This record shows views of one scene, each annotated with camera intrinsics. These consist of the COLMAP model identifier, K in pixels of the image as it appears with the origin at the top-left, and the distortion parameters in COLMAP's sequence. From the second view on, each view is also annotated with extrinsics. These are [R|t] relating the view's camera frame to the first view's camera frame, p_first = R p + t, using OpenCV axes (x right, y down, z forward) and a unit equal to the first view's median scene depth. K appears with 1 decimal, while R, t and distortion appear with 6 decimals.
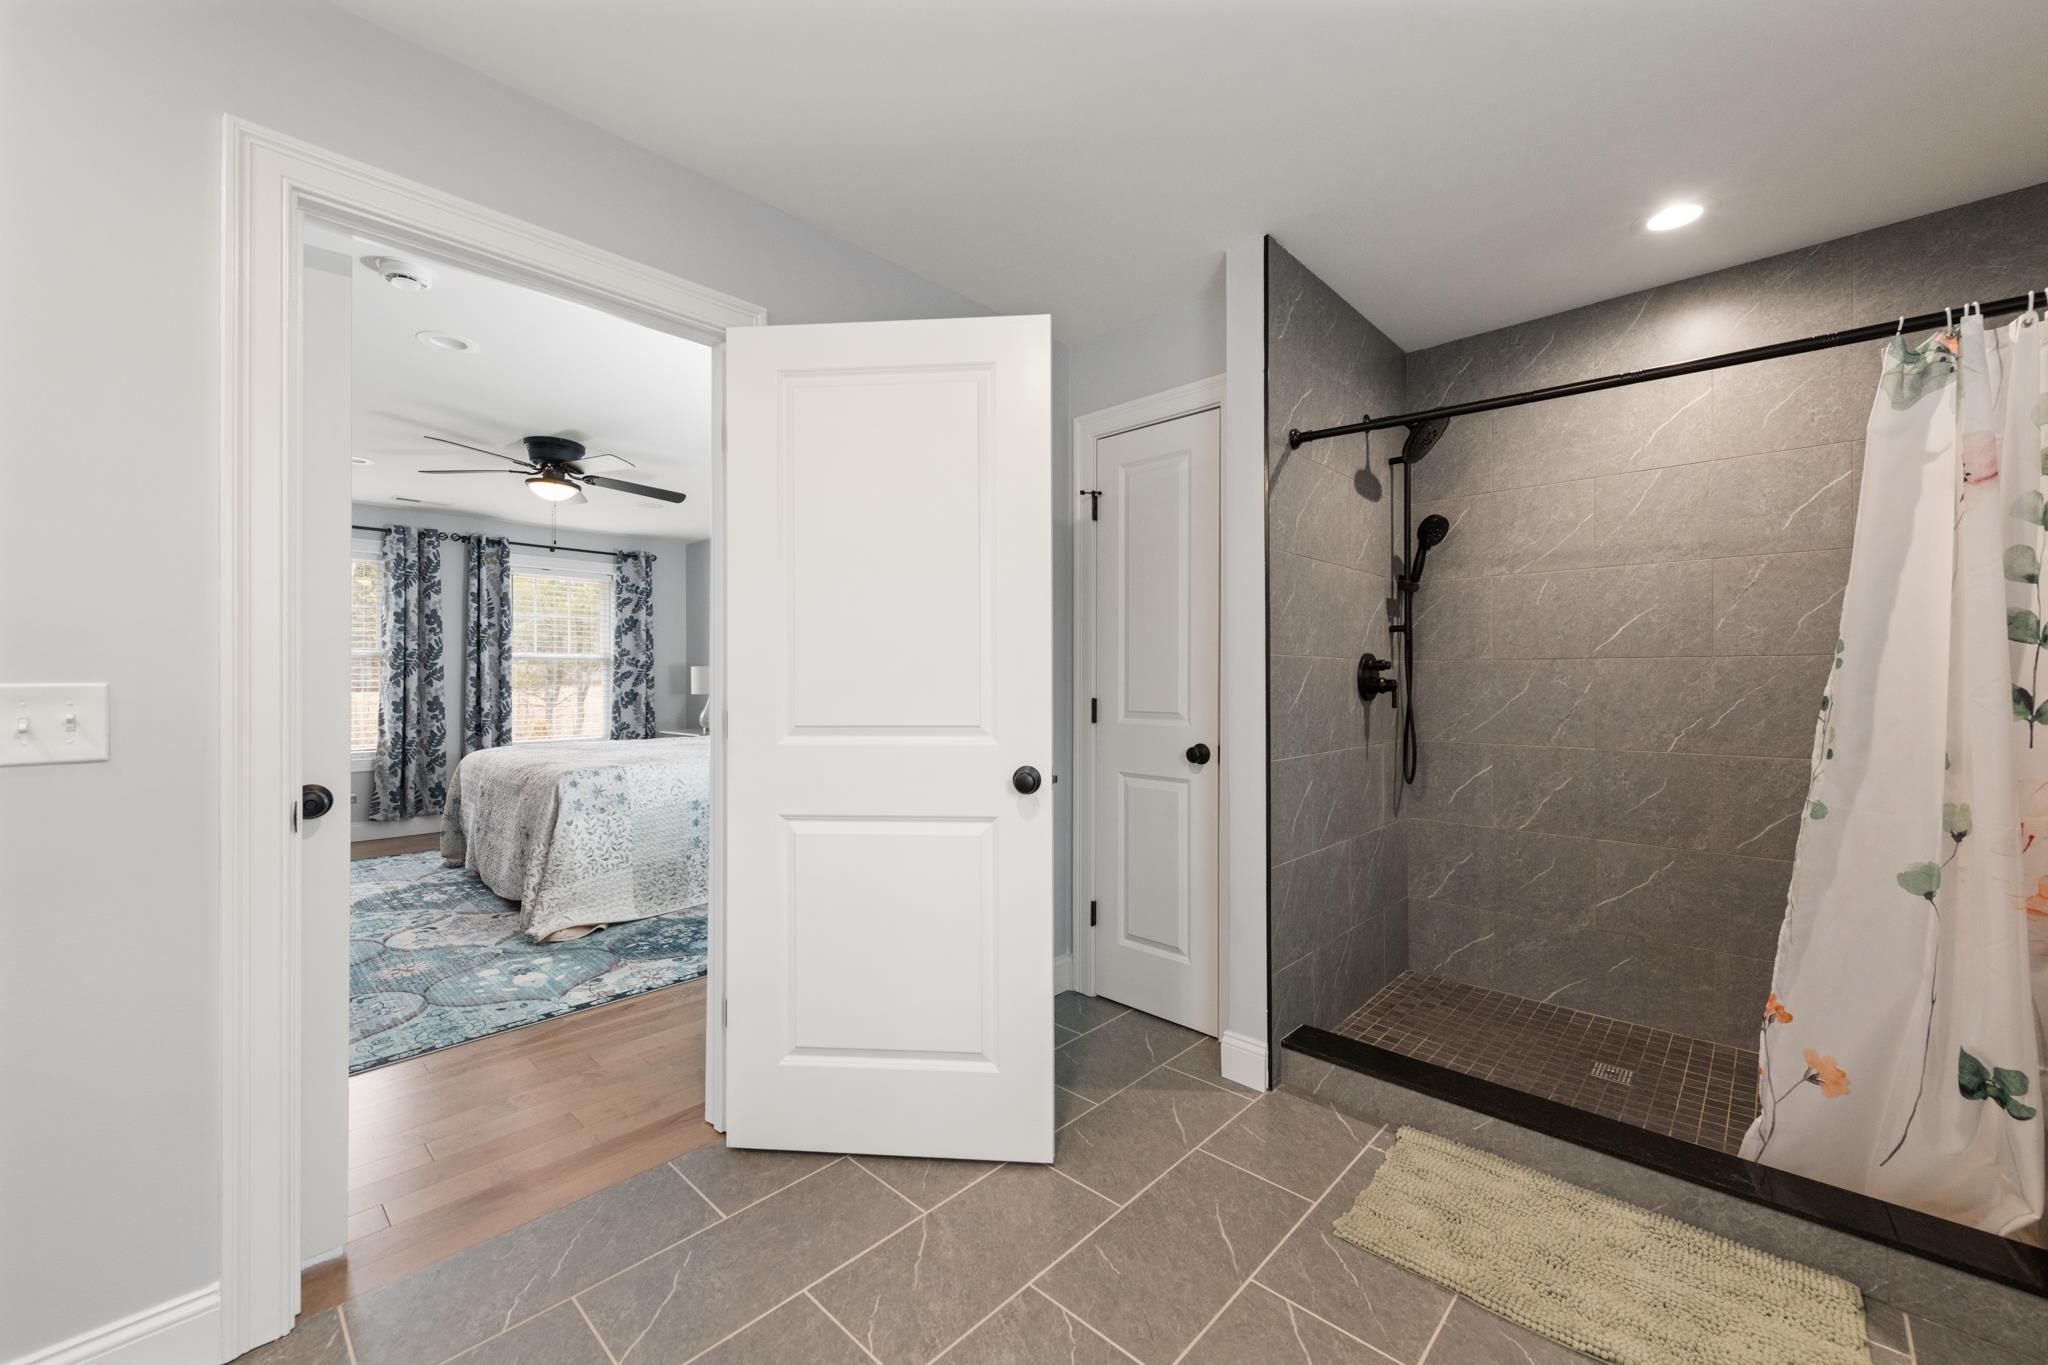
lens RADIAL K [[805.2, 0, 1033.5], [0, 805.2, 679.3], [0, 0, 1]] dist [0.015198, -0.005224]
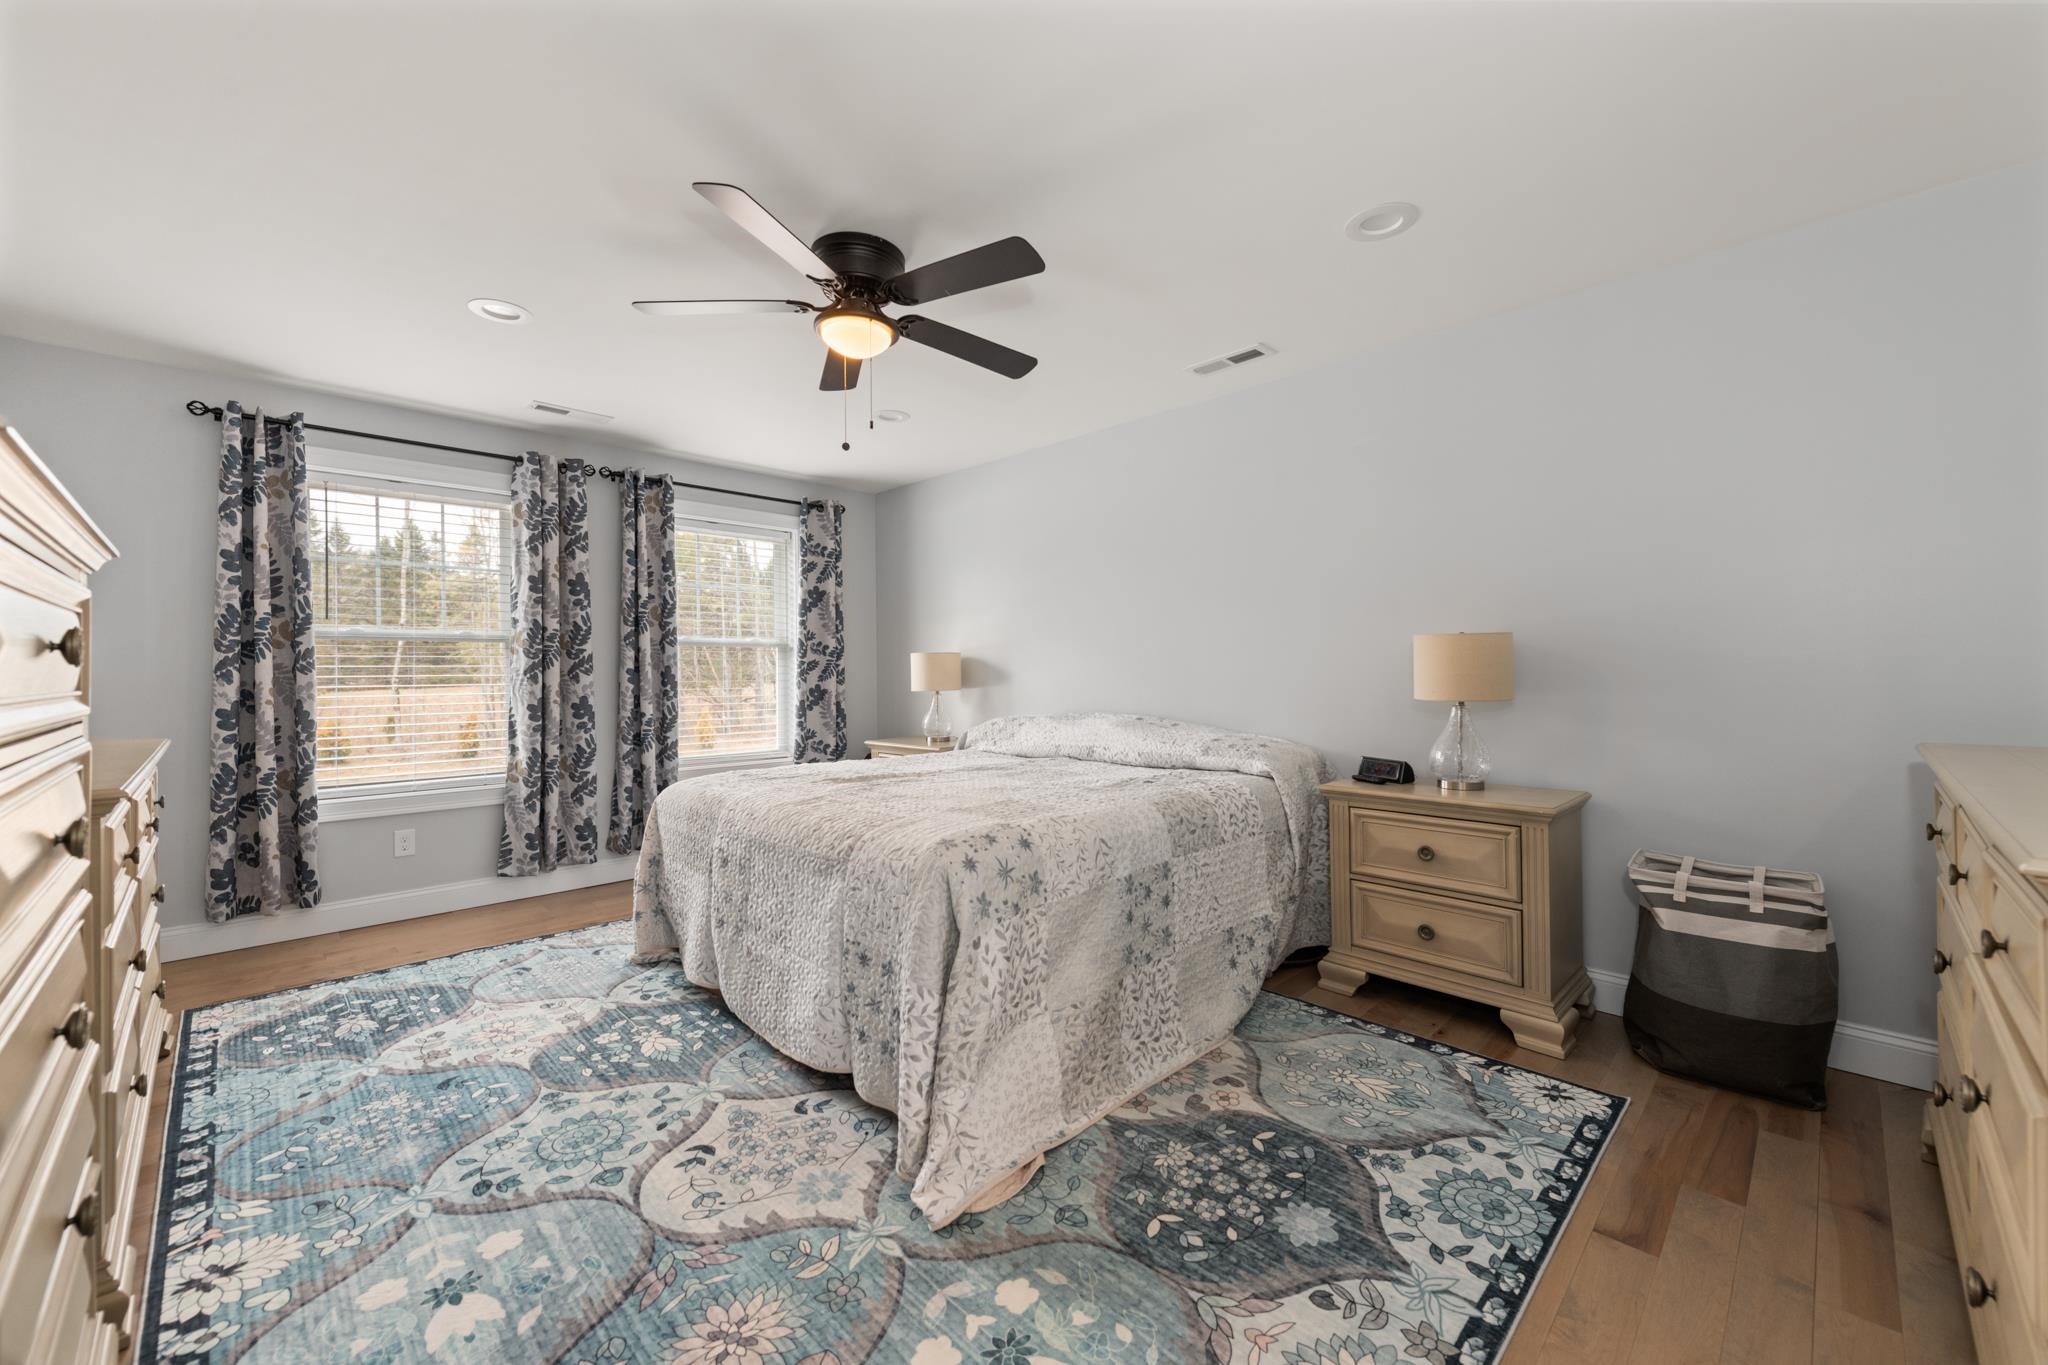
lens RADIAL K [[805.2, 0, 1032.0], [0, 805.2, 675.0], [0, 0, 1]] dist [0.015198, -0.005224]
pose [[0.999413, -0.006857, -0.033564, -0.328102], [0.006955, 0.999972, 0.002796, 0.003091], [0.033543, -0.003028, 0.999433, 0.314172]]
